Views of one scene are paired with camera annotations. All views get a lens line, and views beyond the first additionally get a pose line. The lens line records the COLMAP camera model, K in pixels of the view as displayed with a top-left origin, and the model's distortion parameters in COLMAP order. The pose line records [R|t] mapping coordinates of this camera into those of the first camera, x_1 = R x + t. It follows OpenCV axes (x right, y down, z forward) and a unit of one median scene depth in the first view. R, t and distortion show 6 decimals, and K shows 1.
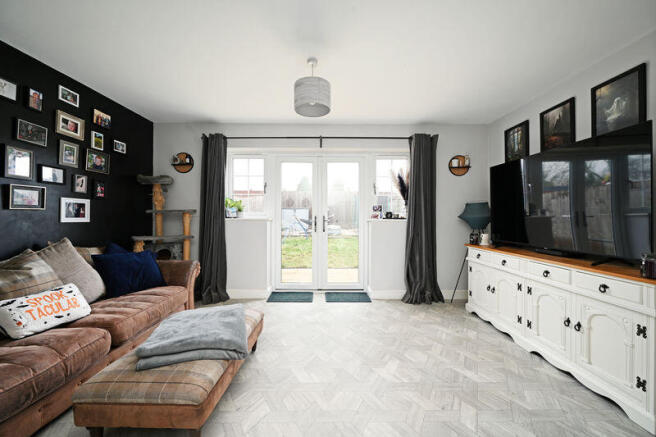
lens RADIAL K [[257.5, 0, 325.8], [0, 257.5, 218.1], [0, 0, 1]] dist [0.002519, 0.000168]
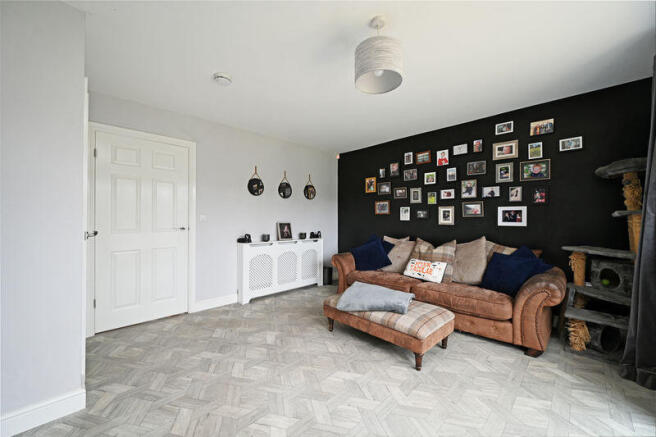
lens RADIAL K [[257.5, 0, 327.0], [0, 257.5, 218.1], [0, 0, 1]] dist [0.002519, 0.000168]
pose [[-0.707225, -0.011052, -0.706902, 0.487170], [-0.010296, 0.999933, -0.005333, -0.005735], [0.706914, 0.003506, -0.707291, 1.171385]]
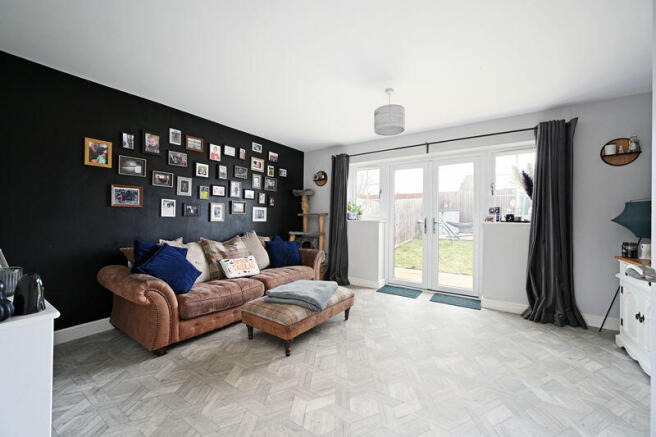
lens RADIAL K [[257.5, 0, 326.4], [0, 257.5, 218.1], [0, 0, 1]] dist [0.002519, 0.000168]
pose [[0.826051, 0.004386, -0.563578, 0.315245], [-0.009496, 0.999936, -0.006138, 0.000994], [0.563515, 0.010422, 0.826040, -0.130899]]
